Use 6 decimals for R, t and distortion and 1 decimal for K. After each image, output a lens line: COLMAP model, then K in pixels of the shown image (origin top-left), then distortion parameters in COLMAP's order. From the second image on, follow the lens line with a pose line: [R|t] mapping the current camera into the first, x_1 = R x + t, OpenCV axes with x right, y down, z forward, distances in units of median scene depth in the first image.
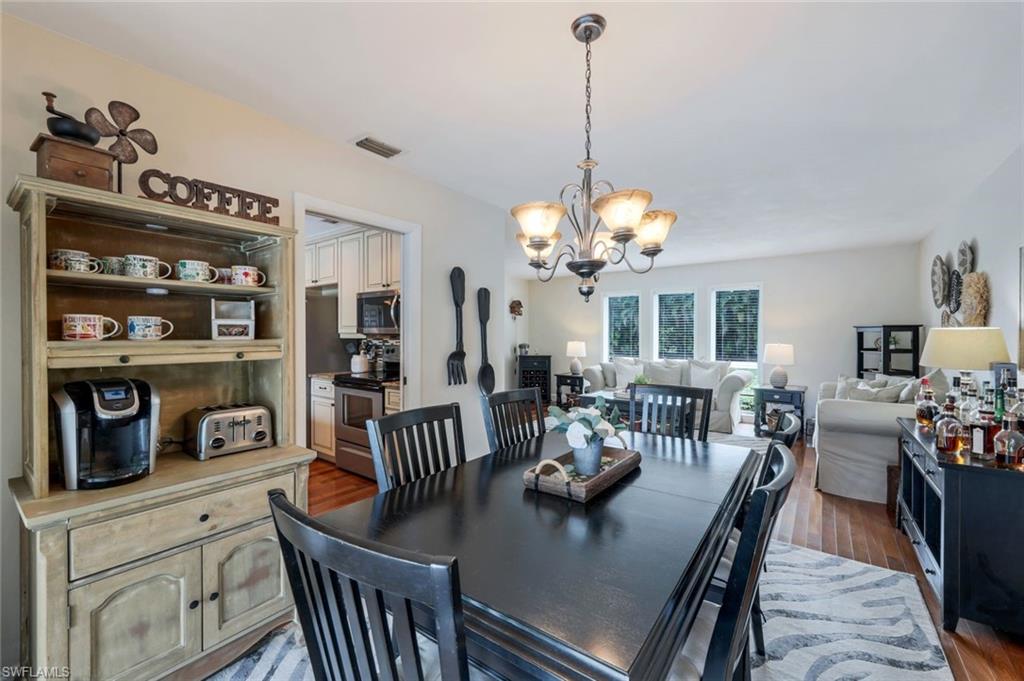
lens RADIAL K [[417.6, 0, 503.0], [0, 417.6, 339.1], [0, 0, 1]] dist [-0.002255, 0.001390]
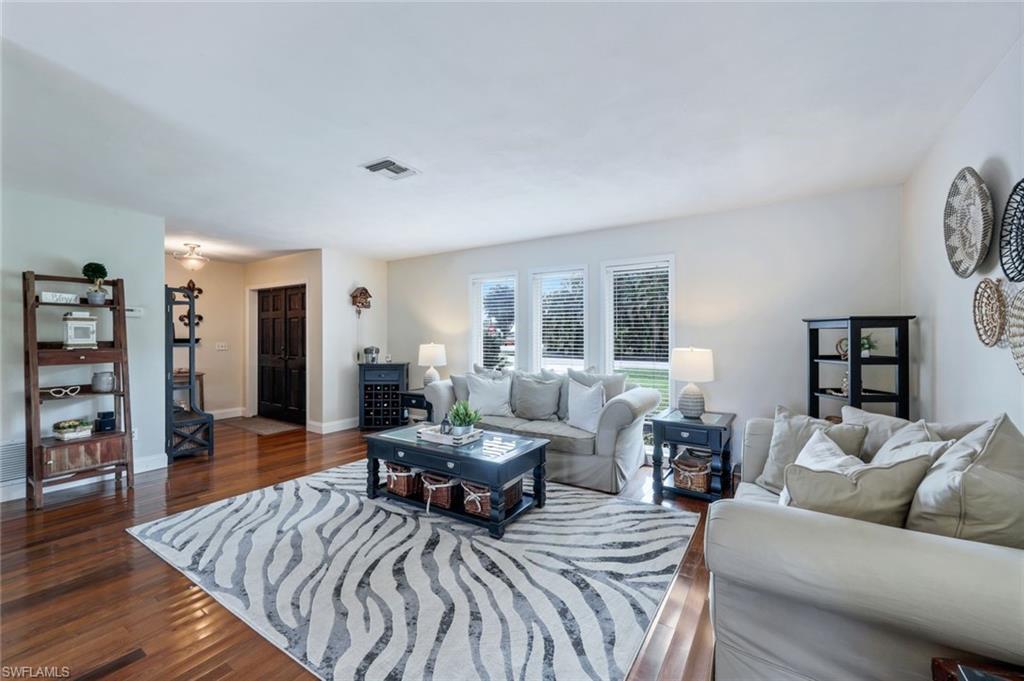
lens RADIAL K [[417.6, 0, 502.8], [0, 417.6, 339.1], [0, 0, 1]] dist [-0.002255, 0.001390]
pose [[0.997737, -0.002663, 0.067192, 0.352826], [0.002773, 0.999995, -0.001549, -0.002167], [-0.067187, 0.001732, 0.997739, 0.411379]]
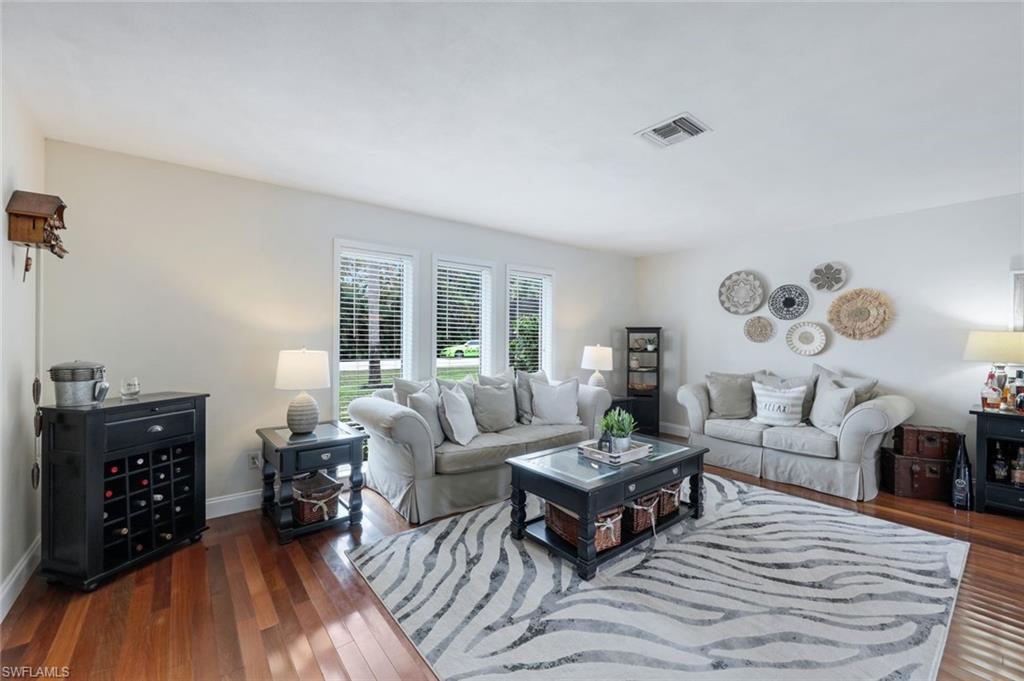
lens RADIAL K [[417.6, 0, 512.3], [0, 417.6, 336.5], [0, 0, 1]] dist [-0.002255, 0.001390]
pose [[0.229870, -0.000763, 0.973221, -0.227703], [0.001502, 0.999999, 0.000429, -0.008982], [-0.973220, 0.001363, 0.229871, 1.027334]]
